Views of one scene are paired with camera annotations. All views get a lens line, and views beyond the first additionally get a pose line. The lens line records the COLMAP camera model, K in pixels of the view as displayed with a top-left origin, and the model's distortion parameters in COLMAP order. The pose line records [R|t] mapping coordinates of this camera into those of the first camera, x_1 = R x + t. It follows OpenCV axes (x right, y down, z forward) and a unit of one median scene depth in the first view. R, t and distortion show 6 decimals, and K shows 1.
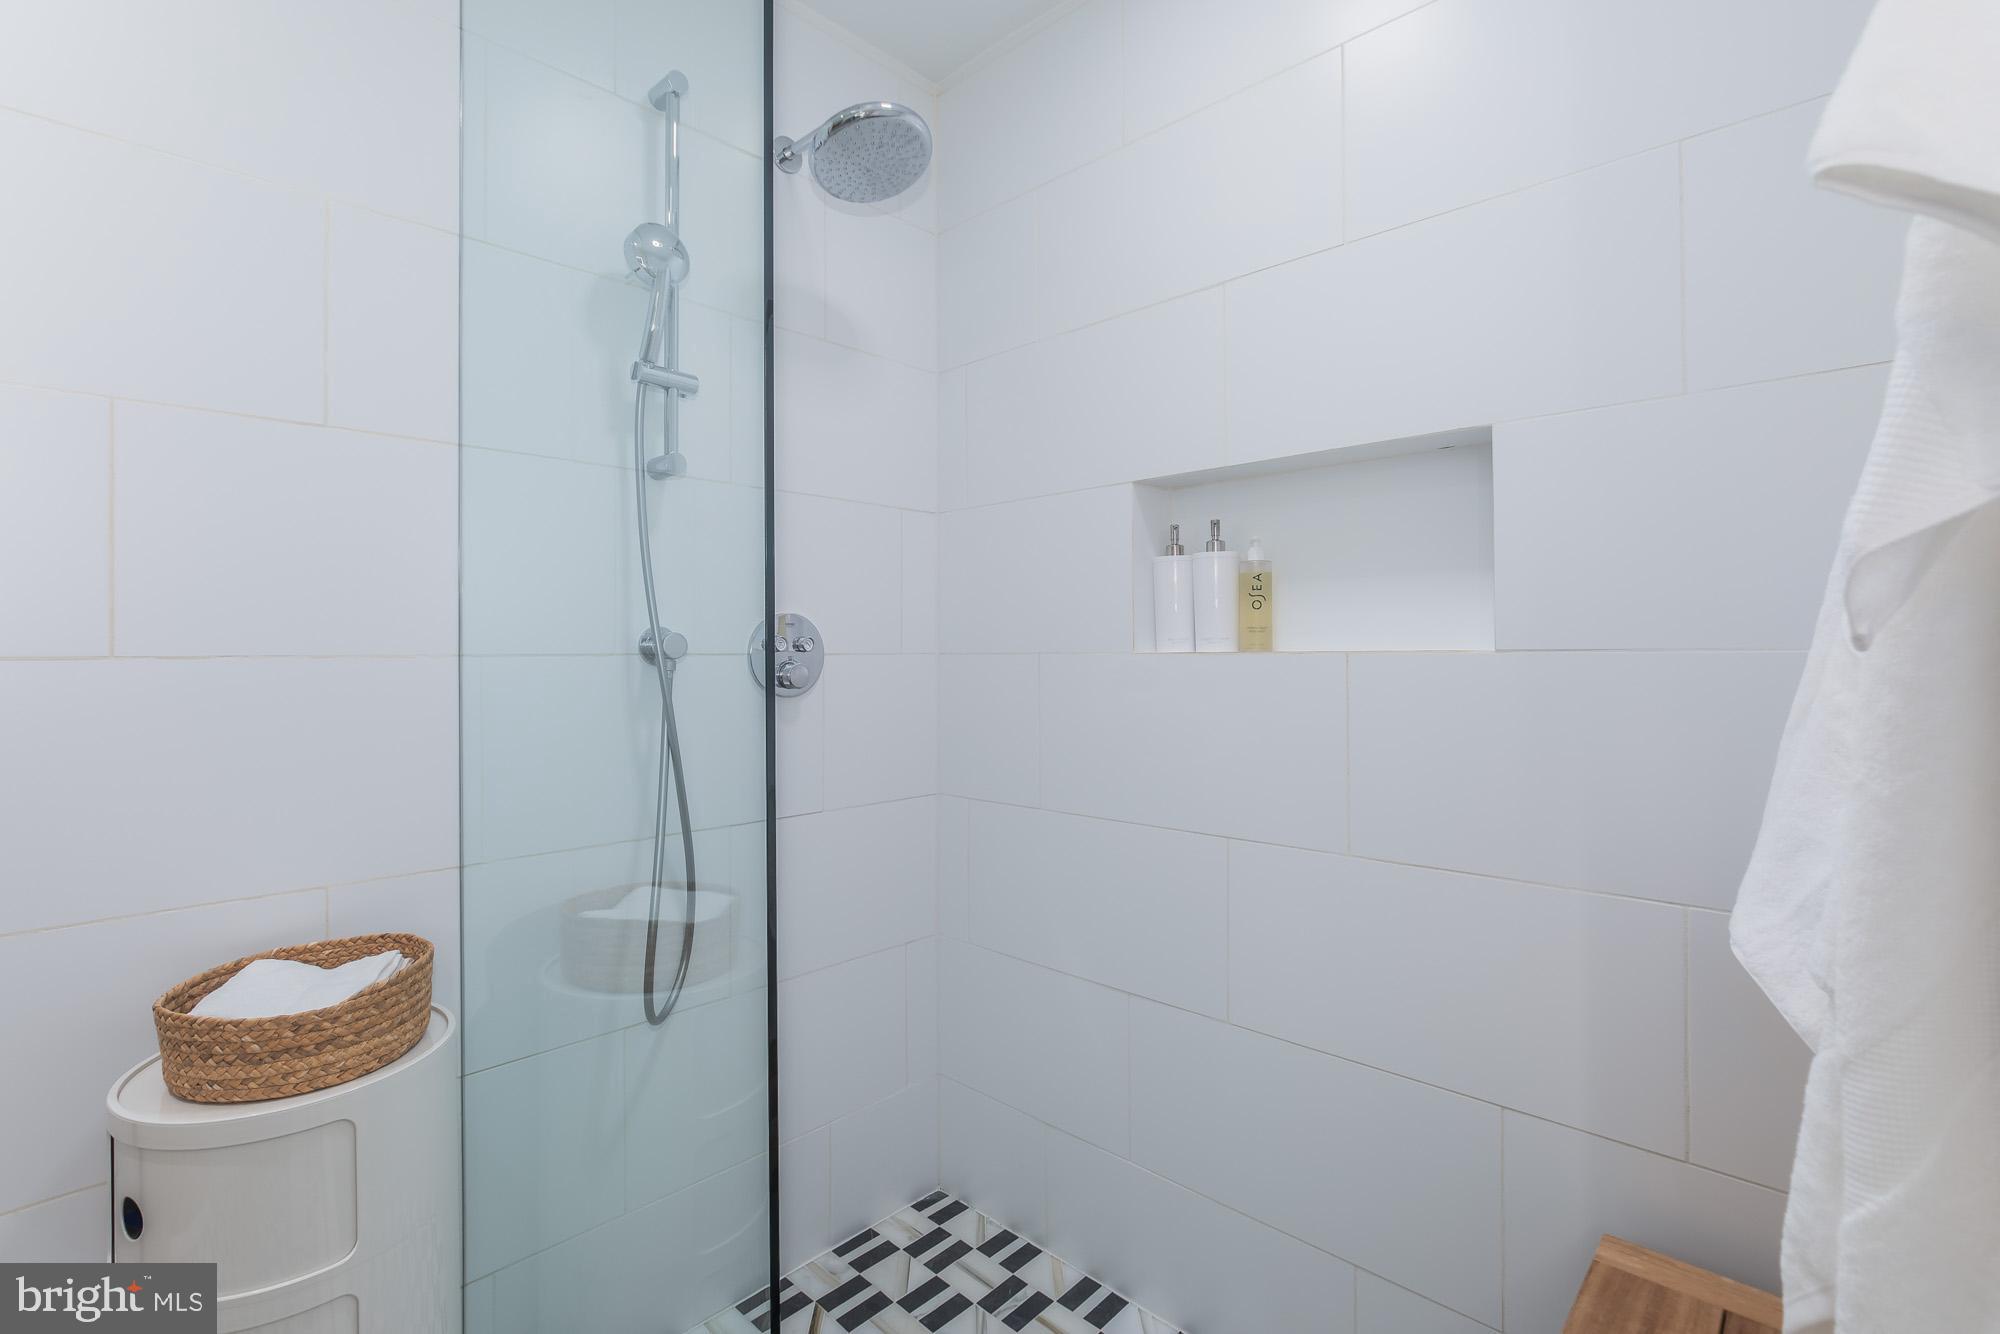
lens RADIAL K [[919.4, 0, 988.6], [0, 919.4, 641.4], [0, 0, 1]] dist [0.000184, 0.001508]
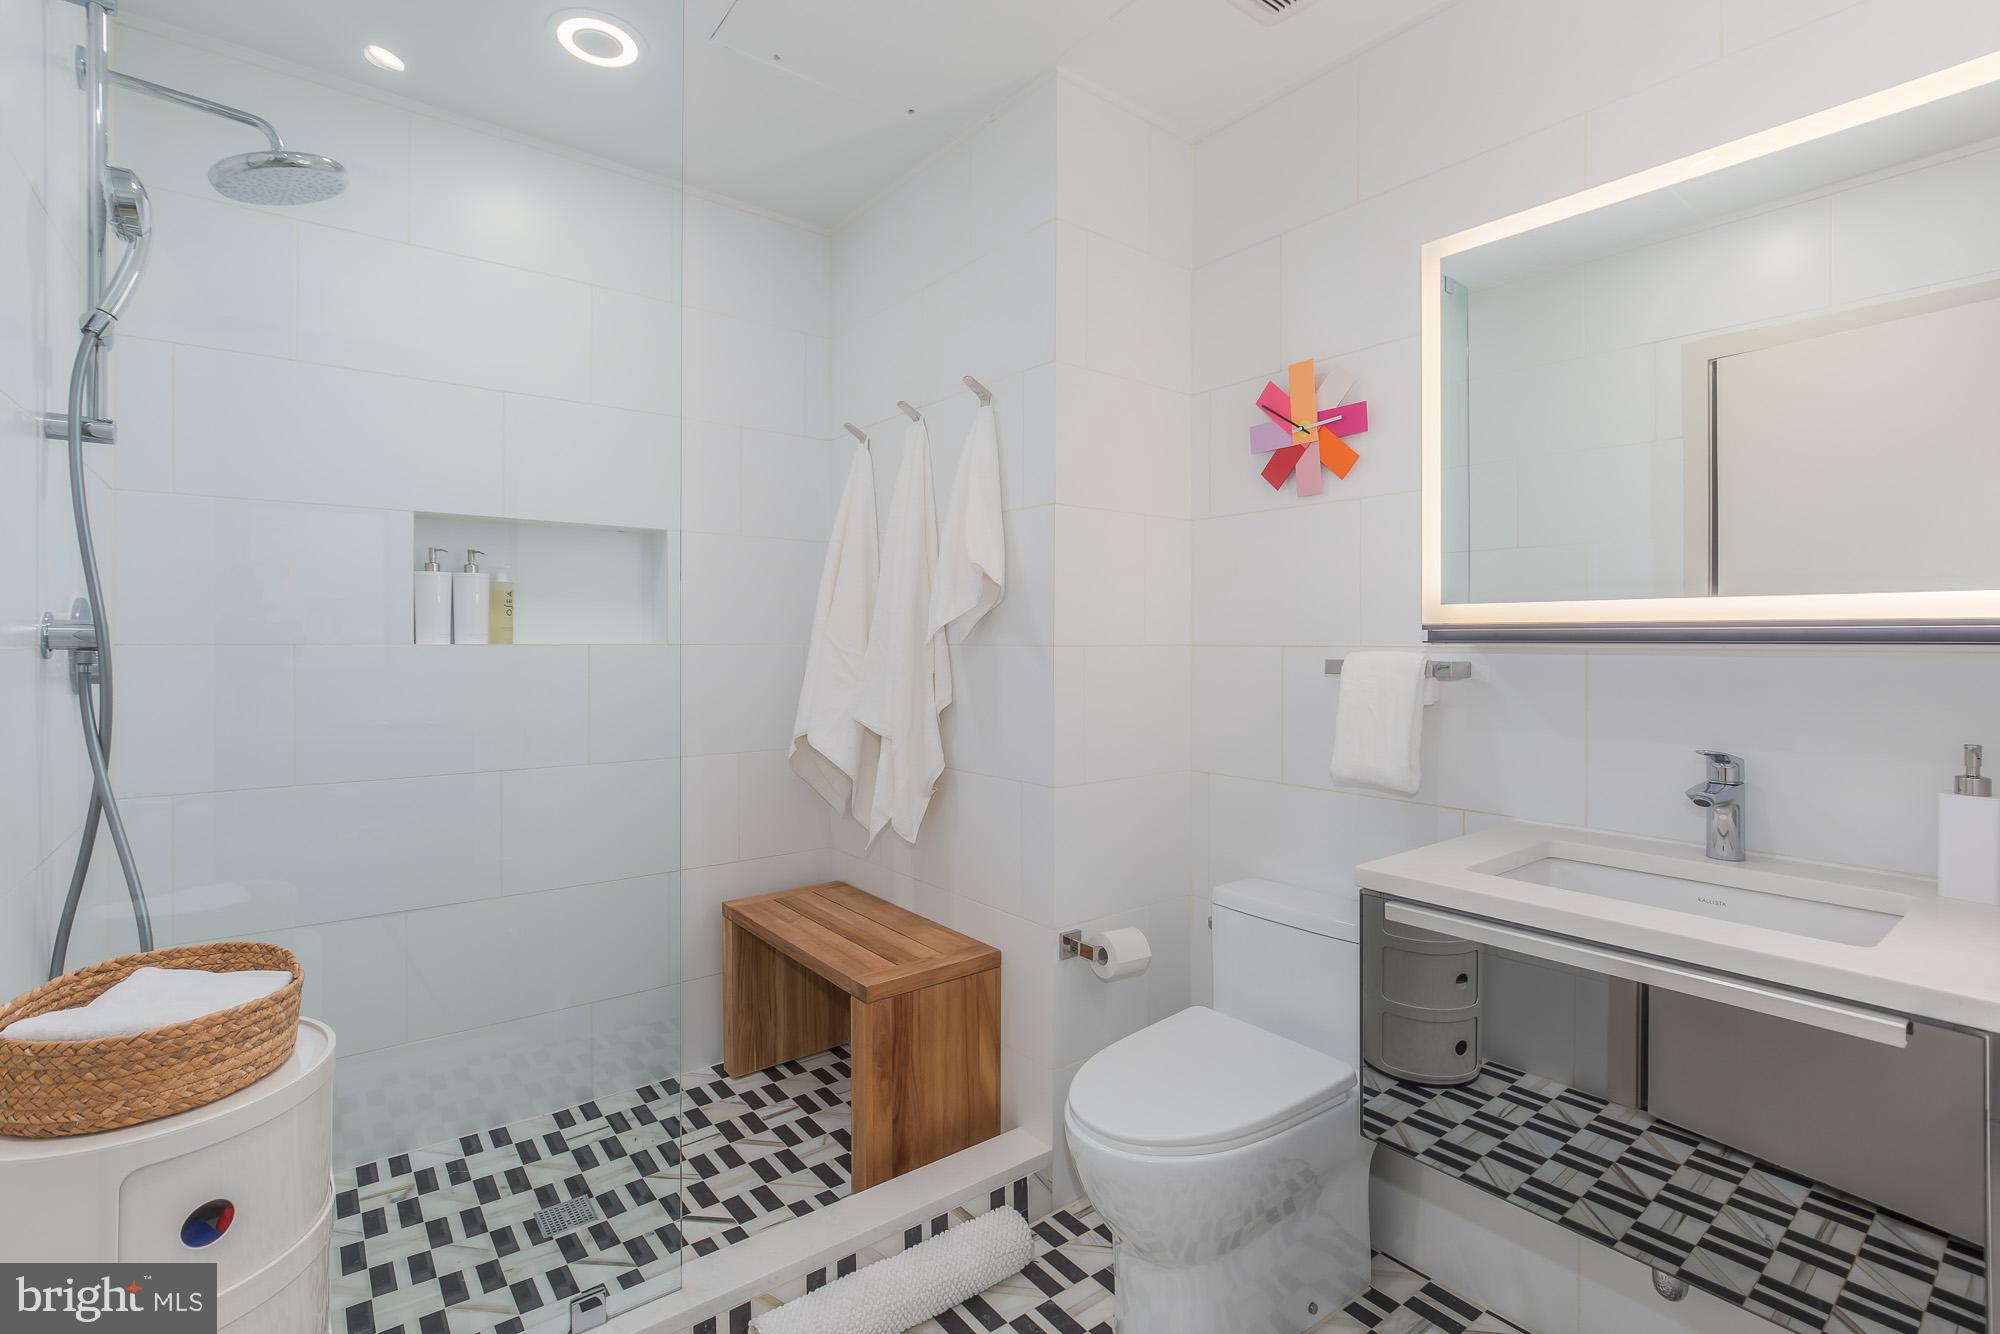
lens RADIAL K [[919.4, 0, 988.6], [0, 919.4, 641.4], [0, 0, 1]] dist [0.000184, 0.001508]
pose [[0.144673, -0.000204, 0.989479, -1.038861], [-0.013817, 0.999902, 0.002226, -0.007335], [-0.989383, -0.013993, 0.144656, 0.027075]]
